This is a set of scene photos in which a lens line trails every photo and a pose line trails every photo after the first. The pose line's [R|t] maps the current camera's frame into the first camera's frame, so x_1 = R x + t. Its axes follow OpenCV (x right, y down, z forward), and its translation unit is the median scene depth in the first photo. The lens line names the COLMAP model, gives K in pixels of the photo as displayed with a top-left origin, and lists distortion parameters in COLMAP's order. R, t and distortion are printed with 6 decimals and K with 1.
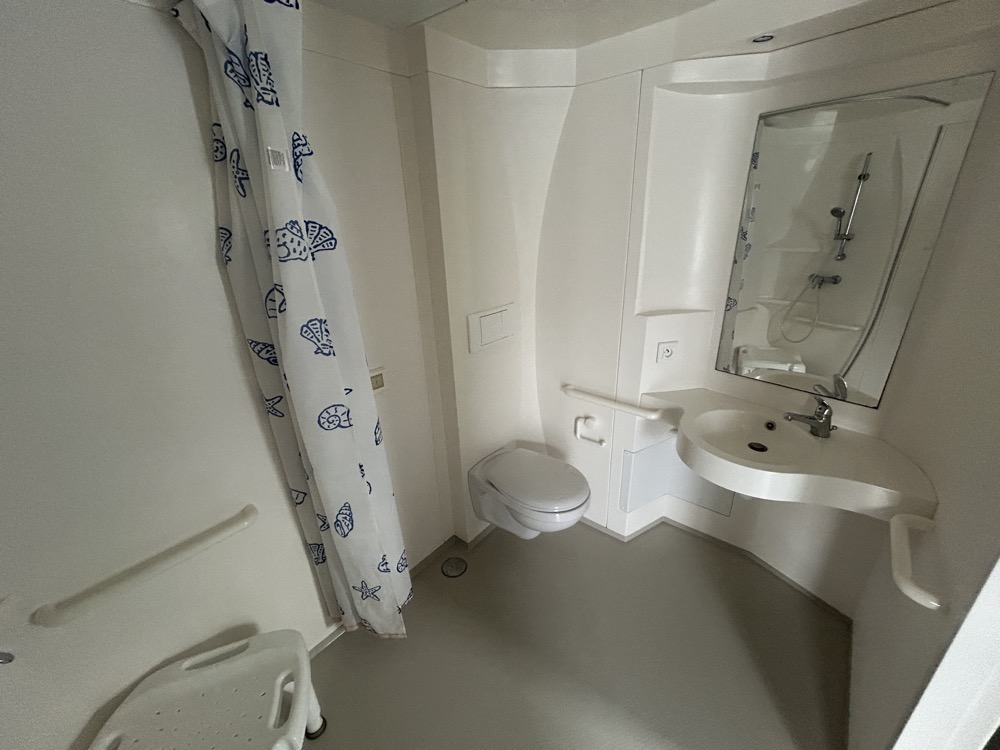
lens RADIAL K [[403.5, 0, 502.1], [0, 403.5, 374.9], [0, 0, 1]] dist [0.000855, -0.000169]
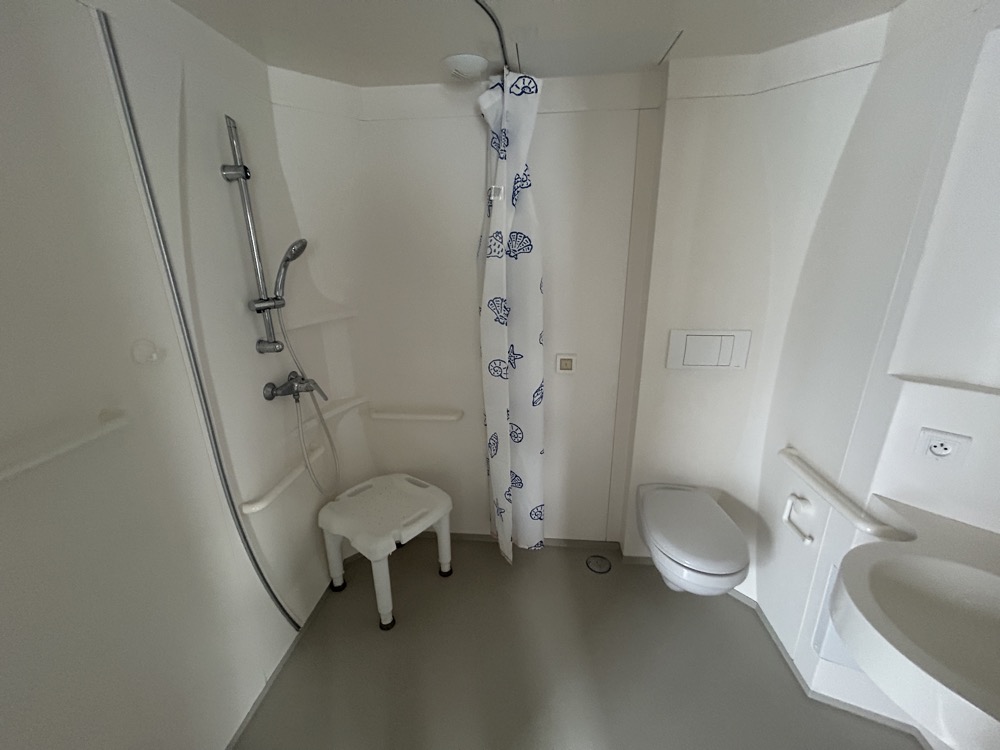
lens RADIAL K [[403.5, 0, 503.5], [0, 403.5, 376.4], [0, 0, 1]] dist [0.000855, -0.000169]
pose [[0.570462, 0.276644, -0.773331, 0.588690], [-0.311101, 0.944189, 0.108276, -0.023436], [0.760125, 0.178817, 0.624688, 0.107469]]
